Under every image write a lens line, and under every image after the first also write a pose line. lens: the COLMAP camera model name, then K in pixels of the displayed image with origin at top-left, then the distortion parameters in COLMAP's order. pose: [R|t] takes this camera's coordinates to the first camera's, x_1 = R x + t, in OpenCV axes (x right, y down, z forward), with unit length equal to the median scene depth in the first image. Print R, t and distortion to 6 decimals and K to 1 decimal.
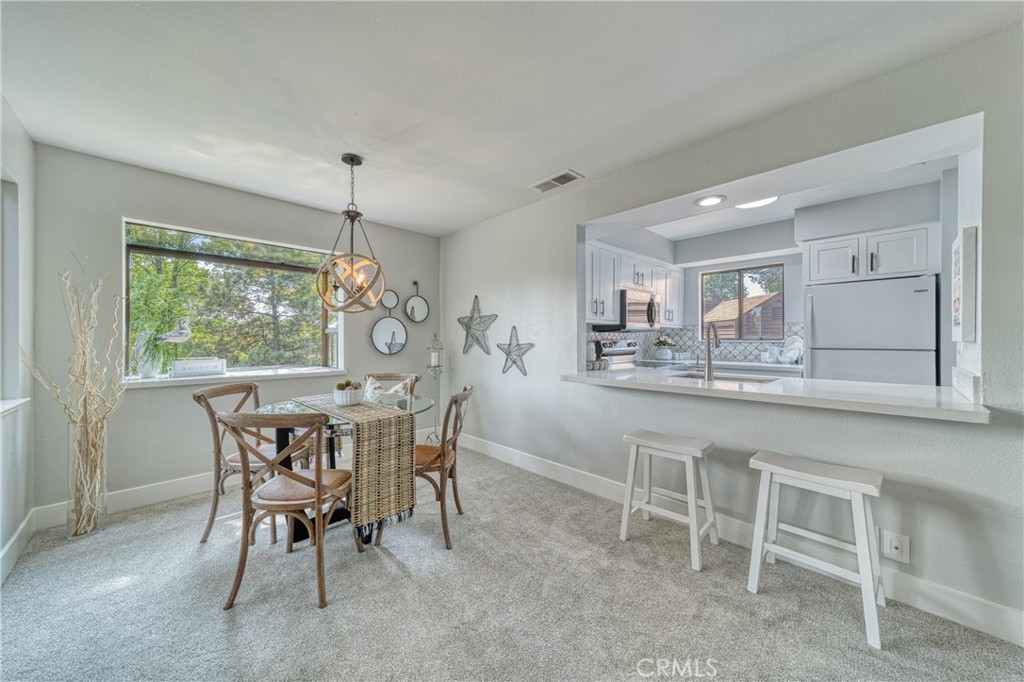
lens RADIAL K [[357.1, 0, 510.7], [0, 357.1, 339.9], [0, 0, 1]] dist [0.007734, -0.000091]
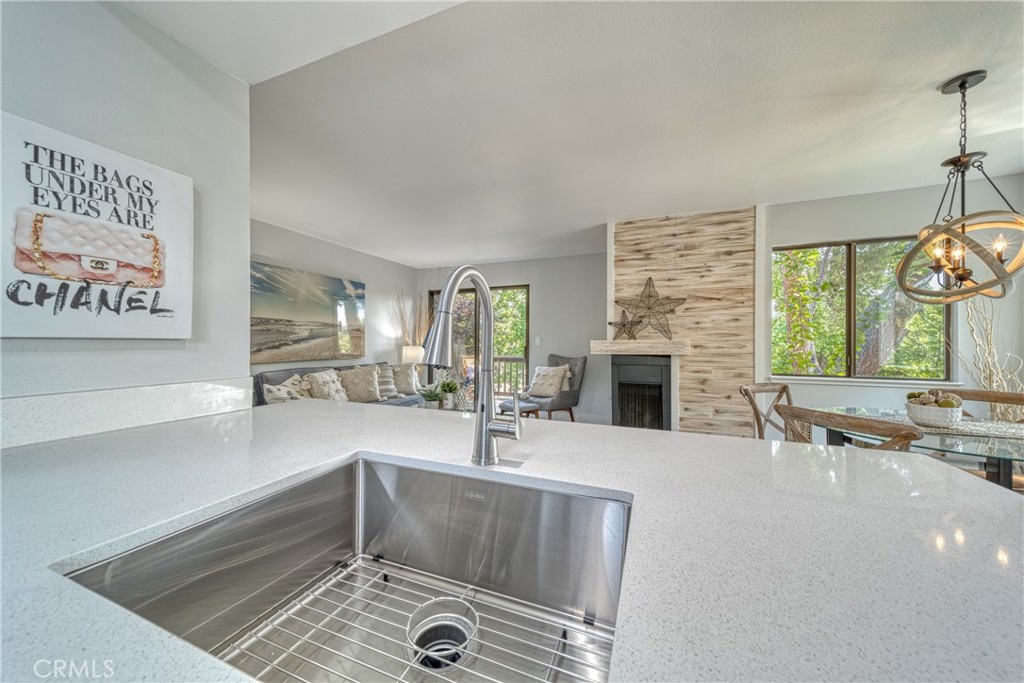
lens RADIAL K [[357.1, 0, 510.7], [0, 357.1, 340.4], [0, 0, 1]] dist [0.007734, -0.000091]
pose [[-0.913035, -0.005803, -0.407841, 0.653344], [-0.005526, 0.999983, -0.001858, 0.005893], [0.407844, 0.000557, -0.913051, 1.298859]]
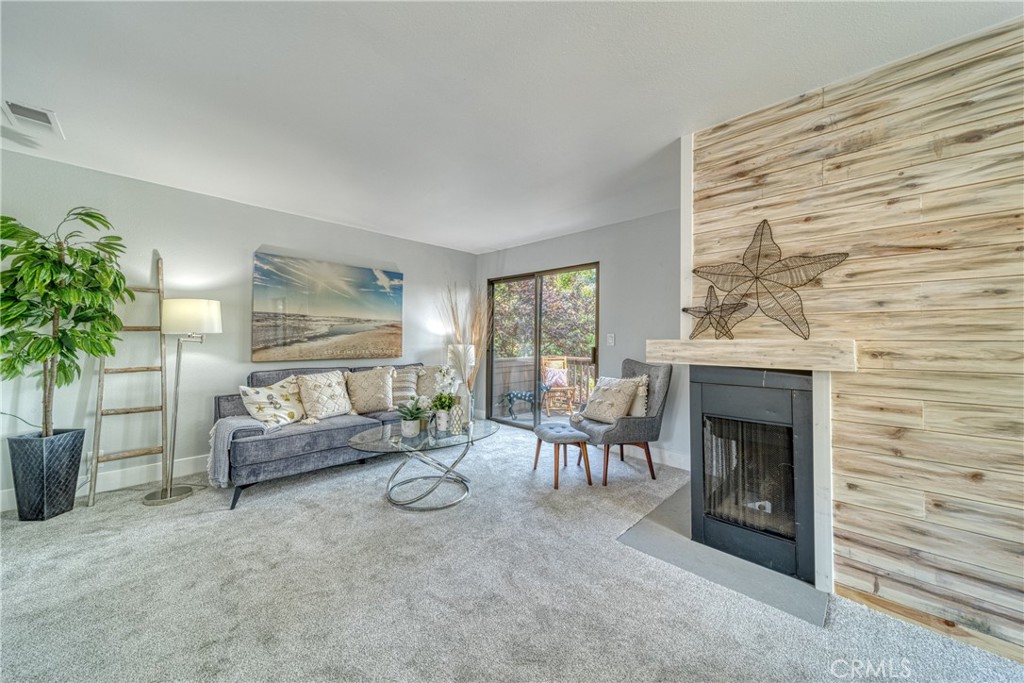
lens RADIAL K [[371.8, 0, 506.7], [0, 371.8, 332.5], [0, 0, 1]] dist [0.005912, -0.000303]
pose [[-0.999576, -0.012633, -0.026228, 0.095100], [-0.012235, 0.999809, -0.015261, 0.002151], [0.026415, -0.014933, -0.999540, 0.968728]]
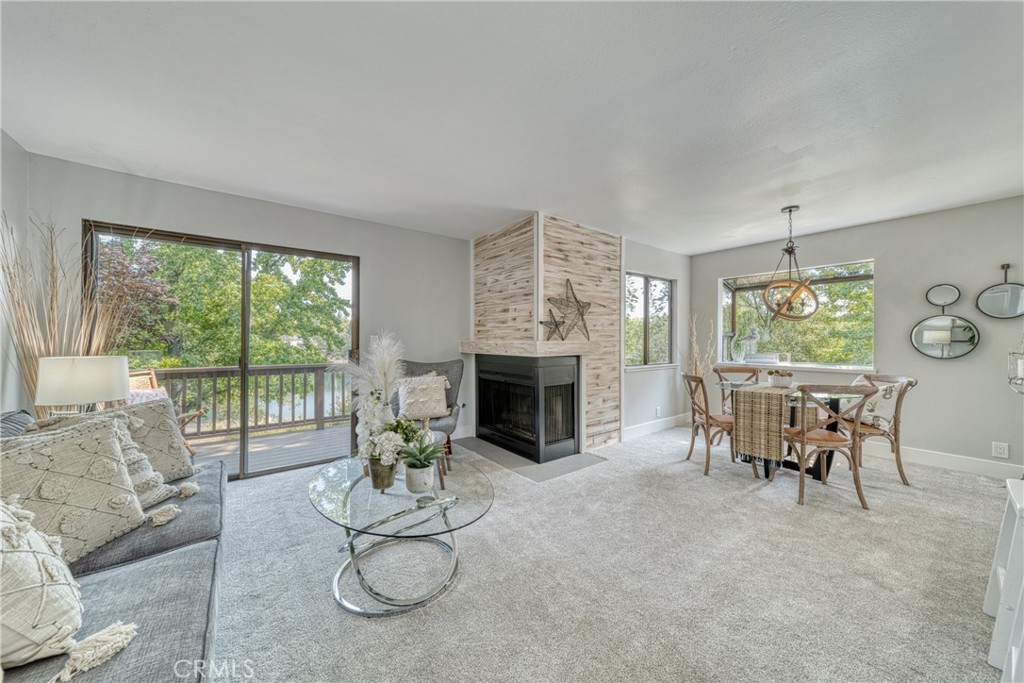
lens RADIAL K [[357.1, 0, 510.7], [0, 357.1, 340.4], [0, 0, 1]] dist [0.007734, -0.000091]
pose [[-0.113921, -0.003563, -0.993483, 1.047318], [-0.002086, 0.999992, -0.003347, 0.003055], [0.993488, 0.001691, -0.113927, 0.100449]]
